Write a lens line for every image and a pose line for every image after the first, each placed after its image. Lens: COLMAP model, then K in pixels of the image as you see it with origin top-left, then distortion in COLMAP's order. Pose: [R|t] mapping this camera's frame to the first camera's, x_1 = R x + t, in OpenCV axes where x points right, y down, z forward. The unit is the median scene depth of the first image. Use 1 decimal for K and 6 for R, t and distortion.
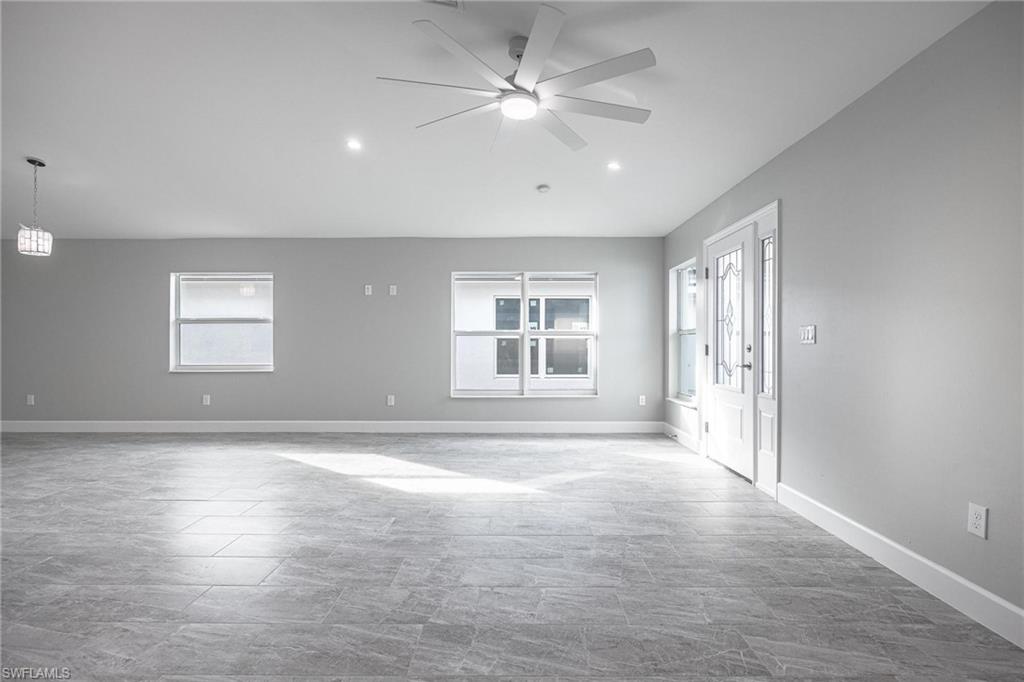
lens RADIAL K [[500.6, 0, 512.9], [0, 500.6, 340.4], [0, 0, 1]] dist [-0.004030, -0.002094]
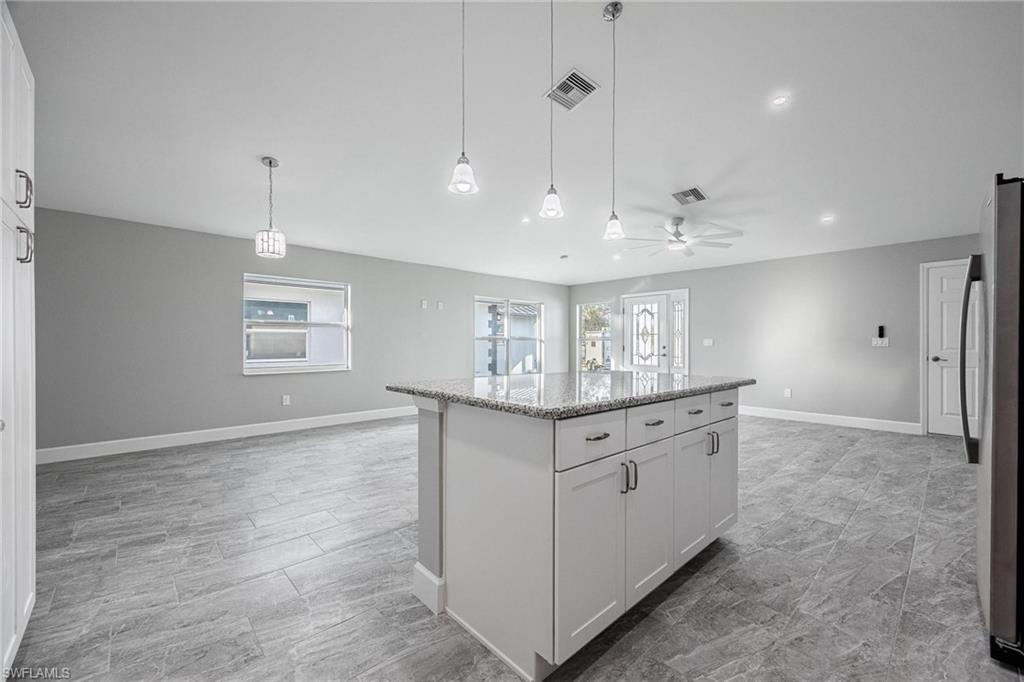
lens RADIAL K [[415.8, 0, 515.6], [0, 415.8, 342.0], [0, 0, 1]] dist [-0.004718, 0.002305]
pose [[0.723542, 0.004588, 0.690265, -1.757746], [-0.005264, 0.999986, -0.001129, -0.006225], [-0.690260, -0.002817, 0.723556, 0.096700]]
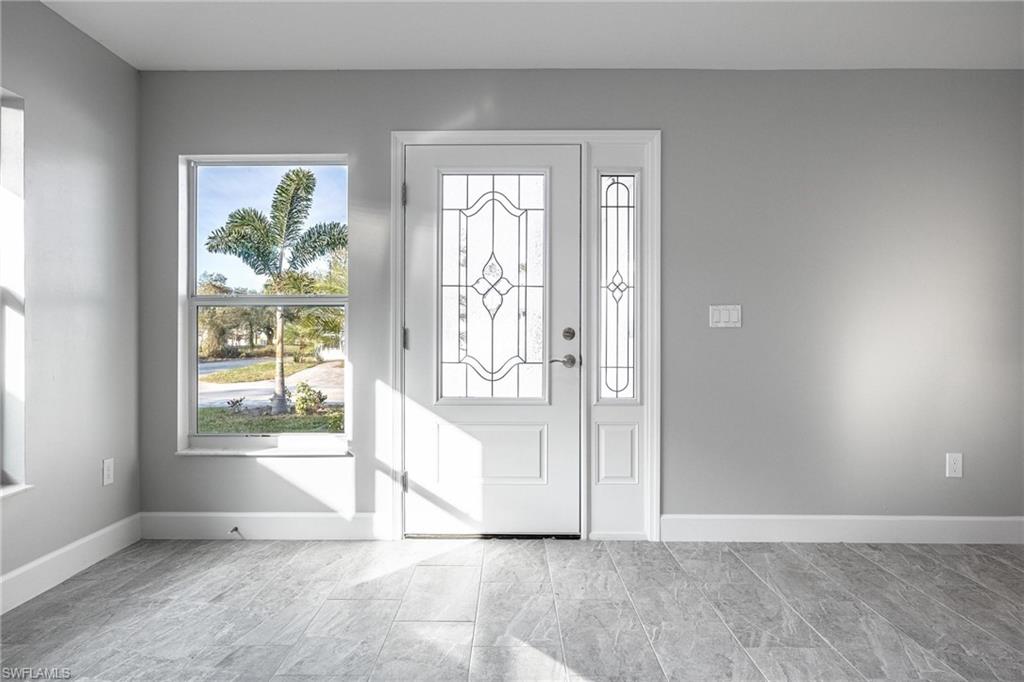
lens RADIAL K [[664.6, 0, 502.1], [0, 664.6, 336.0], [0, 0, 1]] dist [0.001181, -0.003784]
pose [[0.009281, 0.004196, 0.999948, -0.513275], [-0.008481, 0.999956, -0.004118, 0.028448], [-0.999921, -0.008442, 0.009316, 1.388253]]
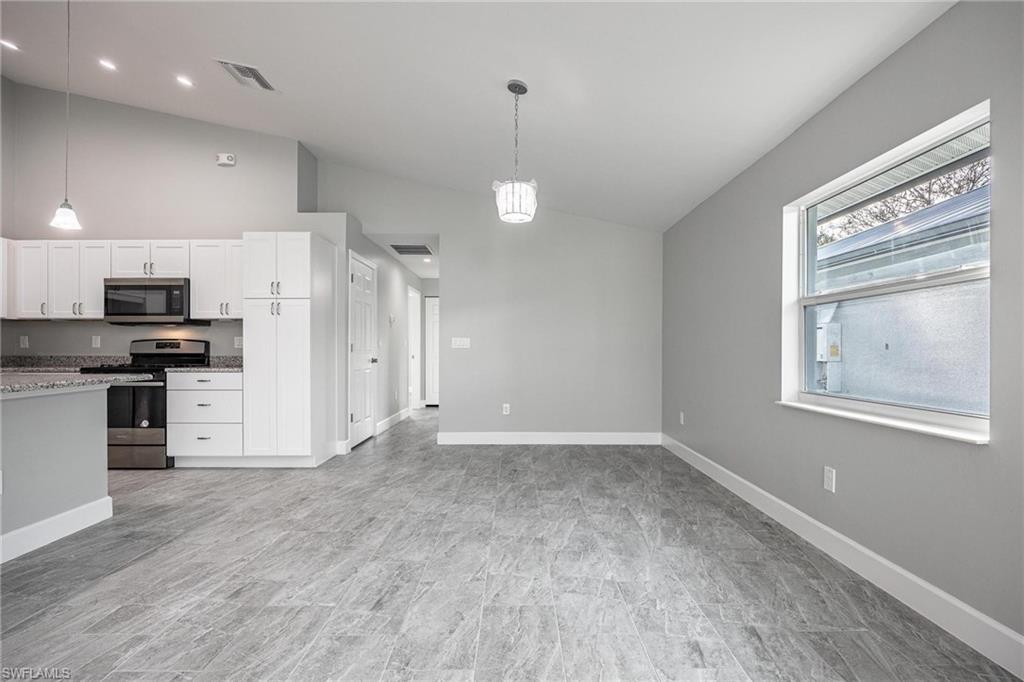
lens RADIAL K [[469.6, 0, 520.4], [0, 469.6, 350.1], [0, 0, 1]] dist [-0.016078, 0.001835]
pose [[0.022073, 0.003804, -0.999749, -0.450807], [0.006460, 0.999971, 0.003947, 0.012501], [0.999736, -0.006545, 0.022047, 1.477363]]
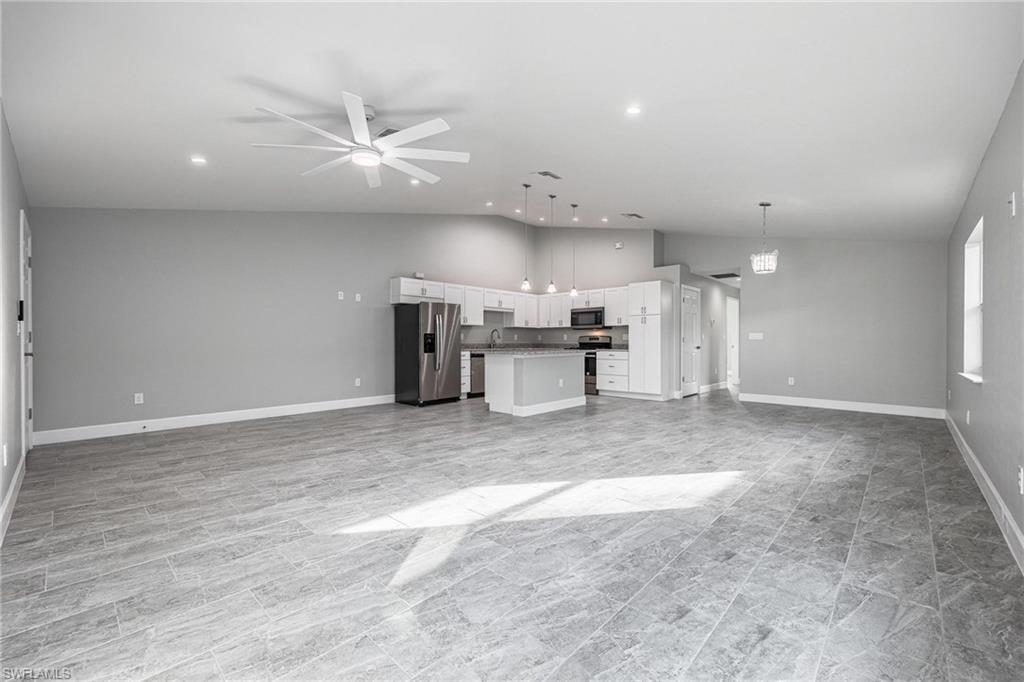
lens RADIAL K [[415.8, 0, 504.9], [0, 415.8, 345.6], [0, 0, 1]] dist [-0.004718, 0.002305]
pose [[-0.685450, 0.007072, -0.728085, 0.522325], [0.005926, 0.999974, 0.004134, 0.027364], [0.728095, -0.001481, -0.685474, 1.880289]]
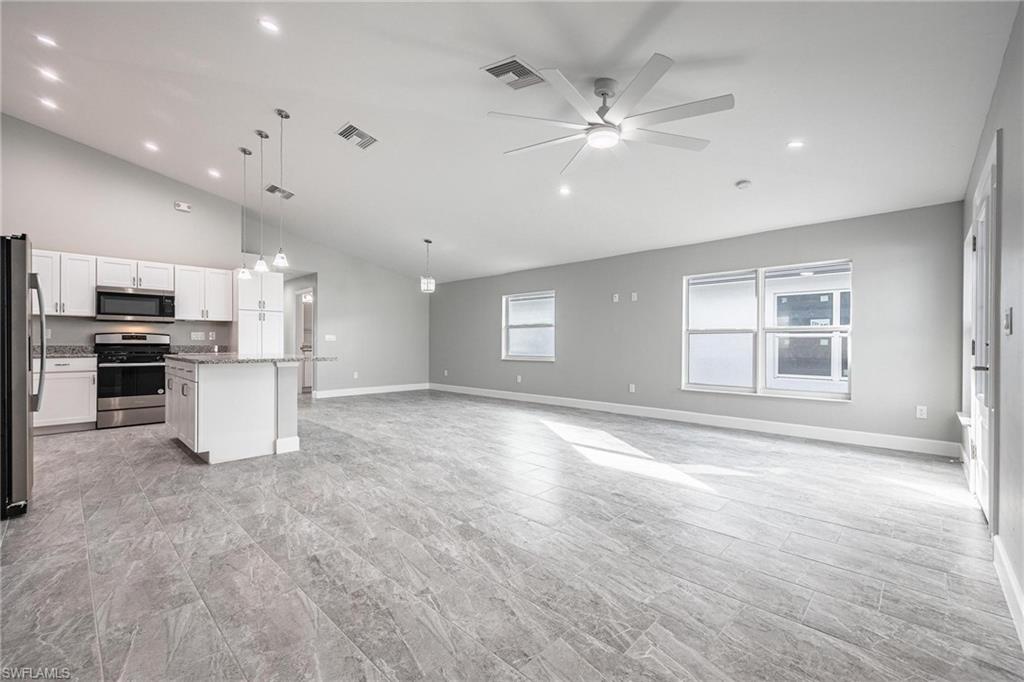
lens RADIAL K [[427.1, 0, 511.9], [0, 427.1, 344.3], [0, 0, 1]] dist [0.007390, 0.000214]
pose [[0.726050, 0.003808, -0.687631, 0.514350], [0.000507, 0.999981, 0.006073, 0.014919], [0.687642, -0.004758, 0.726034, 0.107145]]
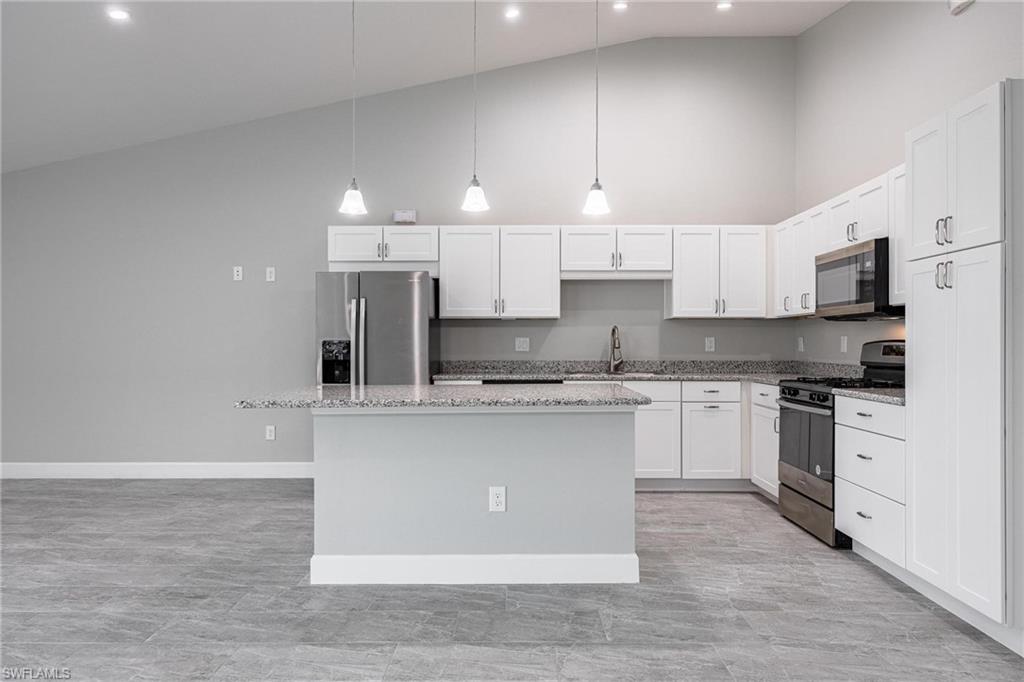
lens RADIAL K [[664.6, 0, 514.5], [0, 664.6, 343.4], [0, 0, 1]] dist [0.001181, -0.003784]
pose [[-0.999992, 0.003568, -0.002027, -1.246943], [0.003580, 0.999978, -0.005608, -0.013612], [0.002007, -0.005615, -0.999982, 1.692019]]
